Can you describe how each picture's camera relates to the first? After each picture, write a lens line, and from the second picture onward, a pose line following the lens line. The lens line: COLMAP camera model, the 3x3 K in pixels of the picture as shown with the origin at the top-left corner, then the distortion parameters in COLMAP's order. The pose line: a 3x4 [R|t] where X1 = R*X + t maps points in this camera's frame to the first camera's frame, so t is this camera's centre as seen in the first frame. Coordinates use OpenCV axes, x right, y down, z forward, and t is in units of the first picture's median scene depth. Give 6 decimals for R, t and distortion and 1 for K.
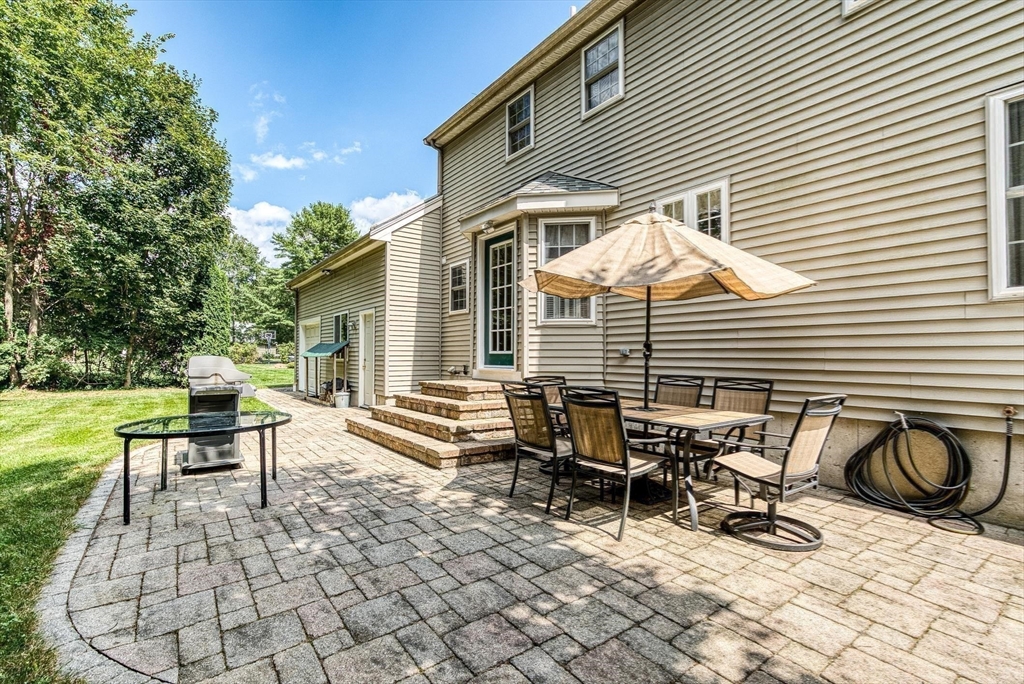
lens RADIAL K [[472.5, 0, 510.8], [0, 472.5, 347.5], [0, 0, 1]] dist [-0.008633, 0.003557]
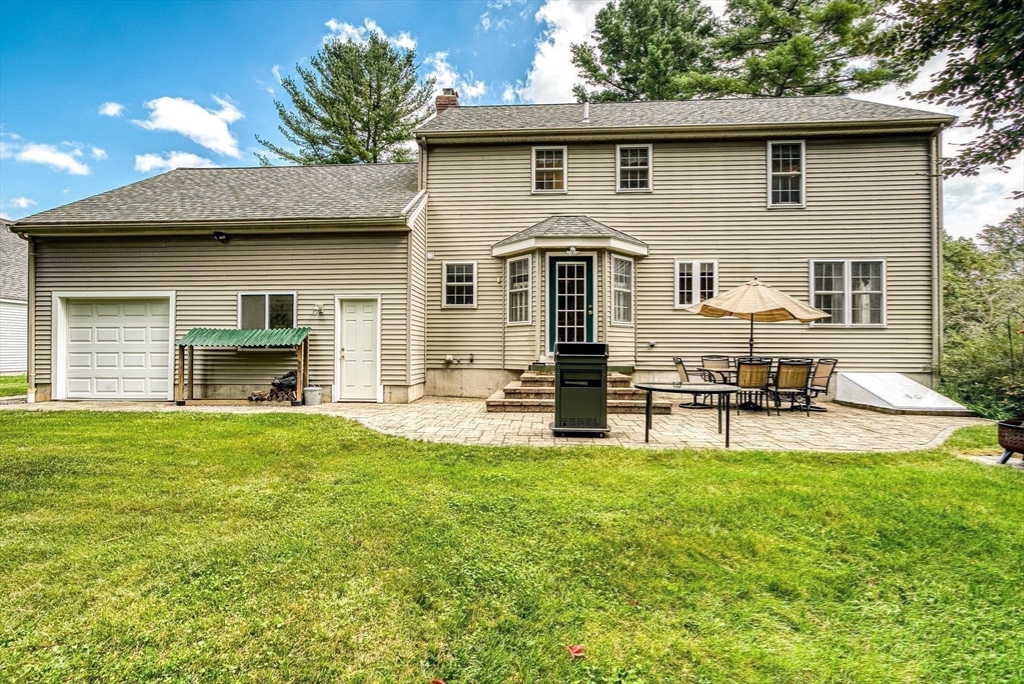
lens RADIAL K [[472.5, 0, 511.0], [0, 472.5, 344.6], [0, 0, 1]] dist [-0.008633, 0.003557]
pose [[0.632633, 0.009249, 0.774397, -1.167834], [-0.013367, 0.999910, -0.001023, 0.018844], [-0.774337, -0.009704, 0.632699, 0.269493]]
